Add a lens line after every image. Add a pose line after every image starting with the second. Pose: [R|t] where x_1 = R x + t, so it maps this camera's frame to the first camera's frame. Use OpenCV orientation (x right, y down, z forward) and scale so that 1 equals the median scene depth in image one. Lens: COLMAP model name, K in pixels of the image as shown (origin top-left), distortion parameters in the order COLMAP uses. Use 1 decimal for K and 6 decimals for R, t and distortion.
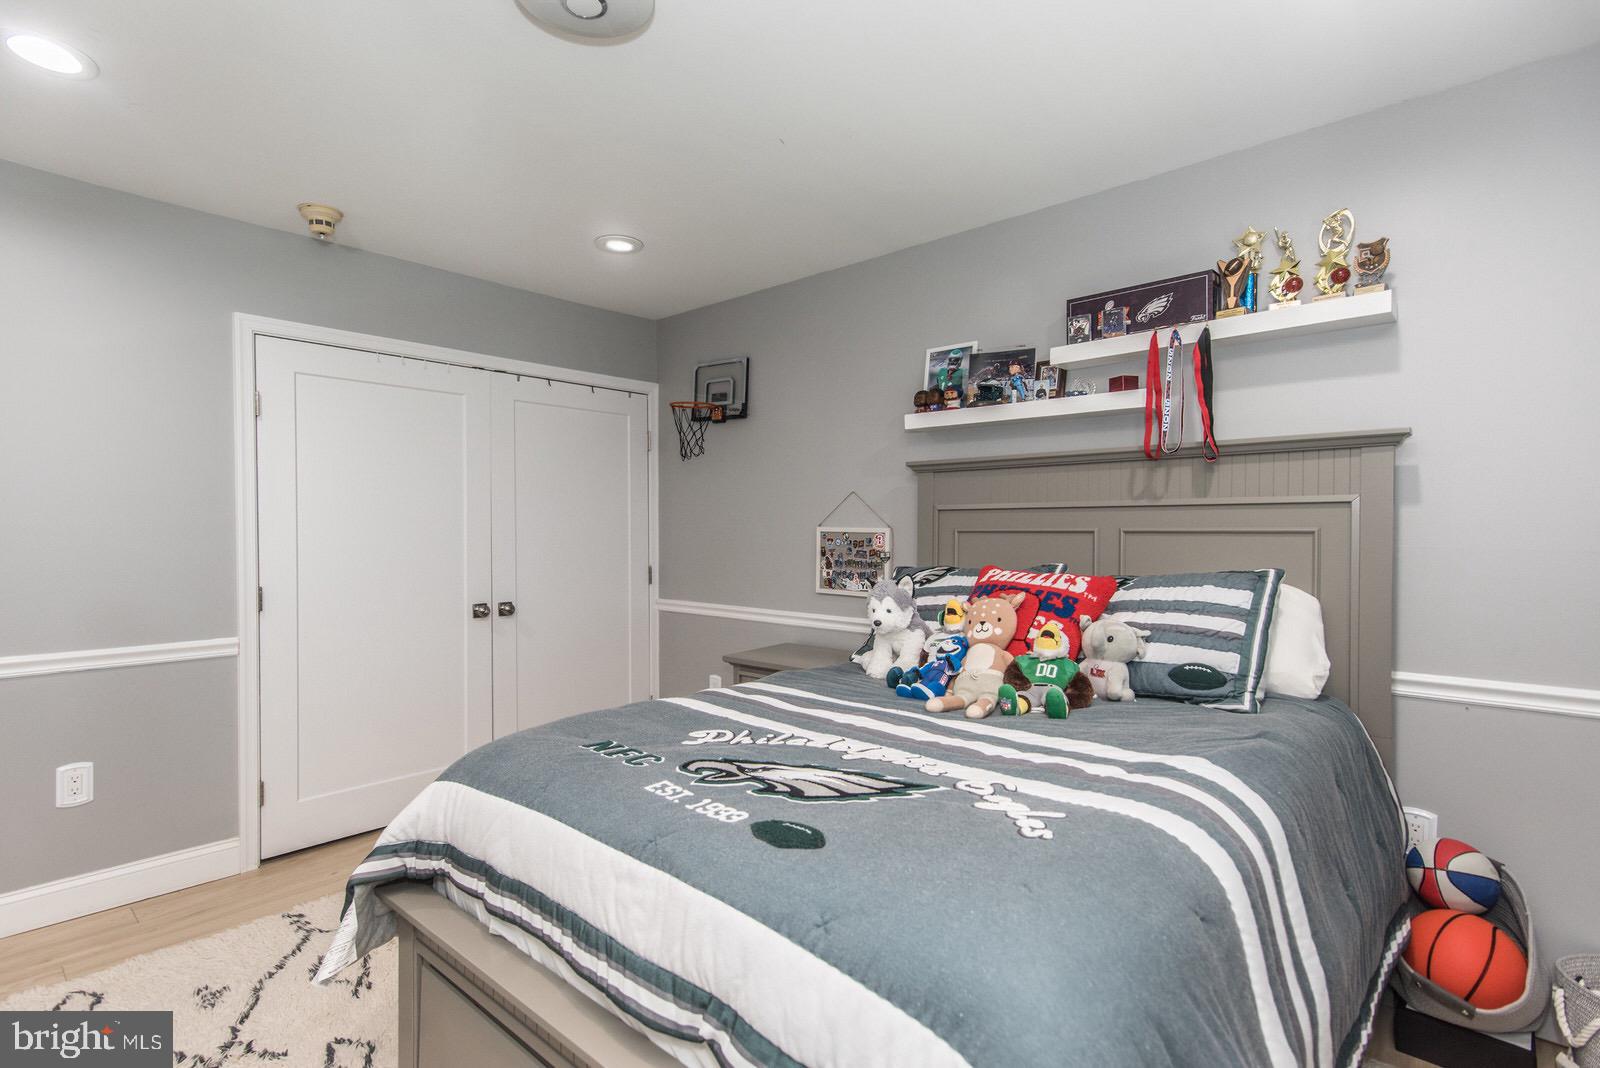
lens RADIAL K [[781.0, 0, 803.5], [0, 781.0, 542.8], [0, 0, 1]] dist [0.003365, -0.000358]
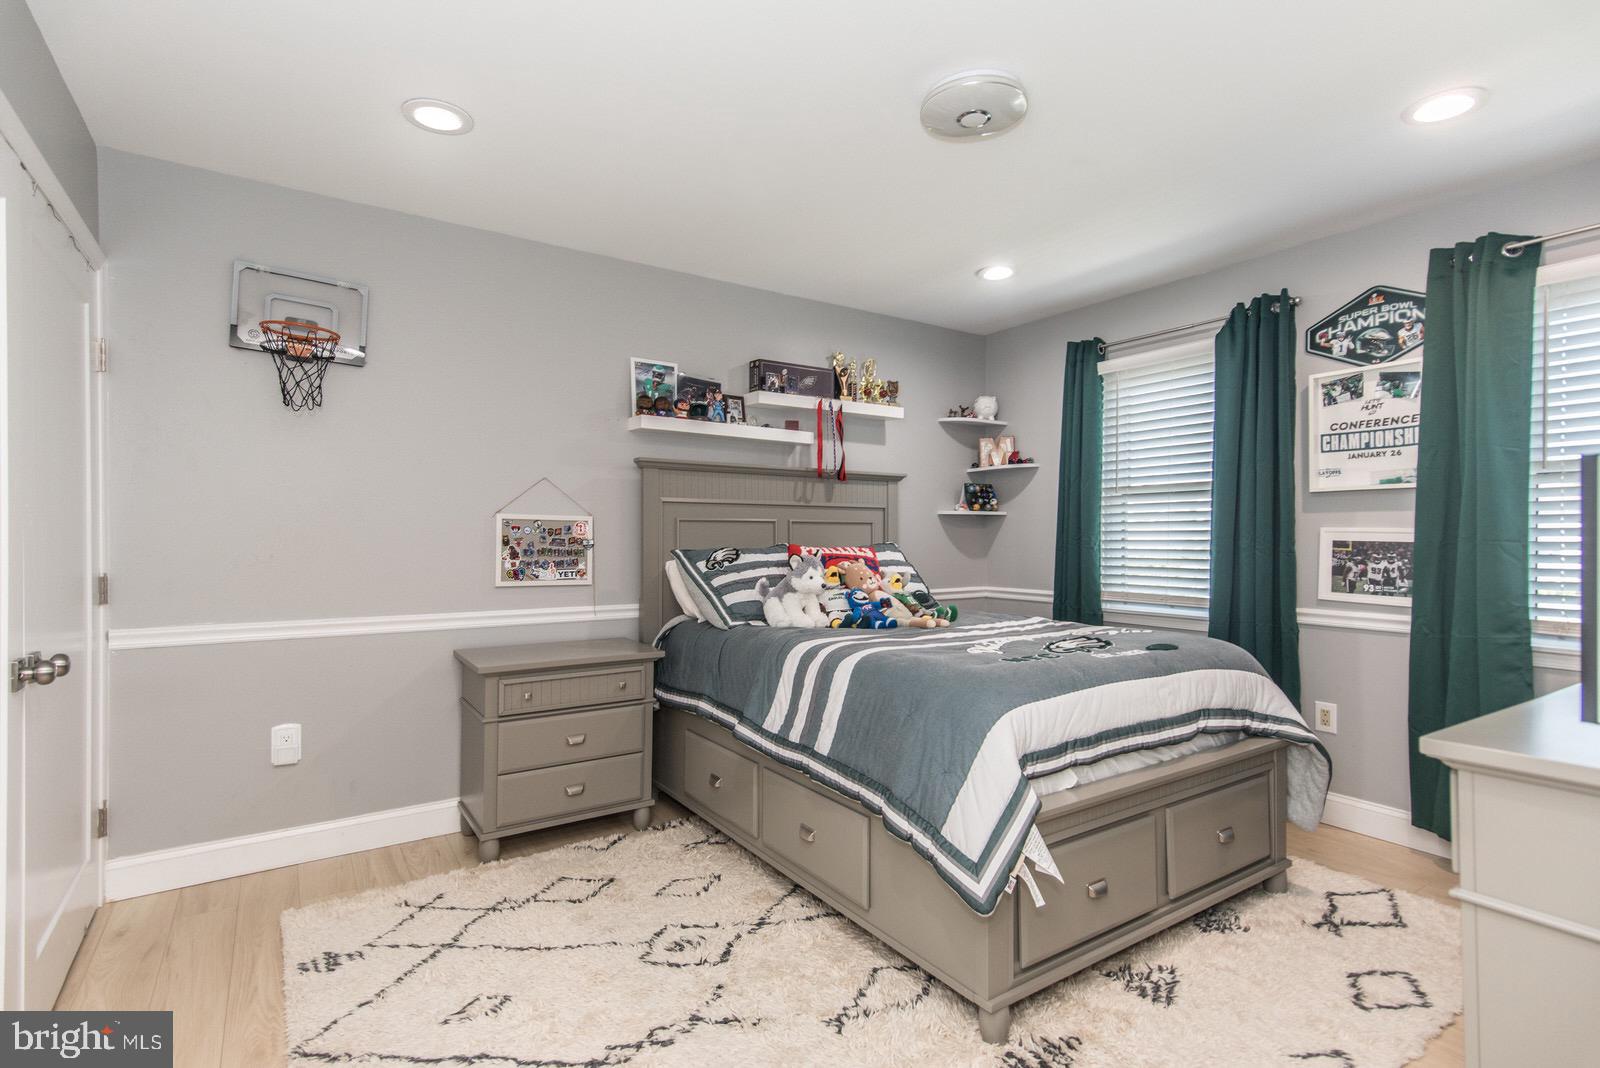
lens RADIAL K [[781.0, 0, 803.5], [0, 781.0, 542.8], [0, 0, 1]] dist [0.003365, -0.000358]
pose [[0.233722, -0.004893, 0.972291, -0.880160], [0.015208, 0.999883, 0.001376, 0.020105], [-0.972184, 0.014465, 0.233769, 0.508932]]
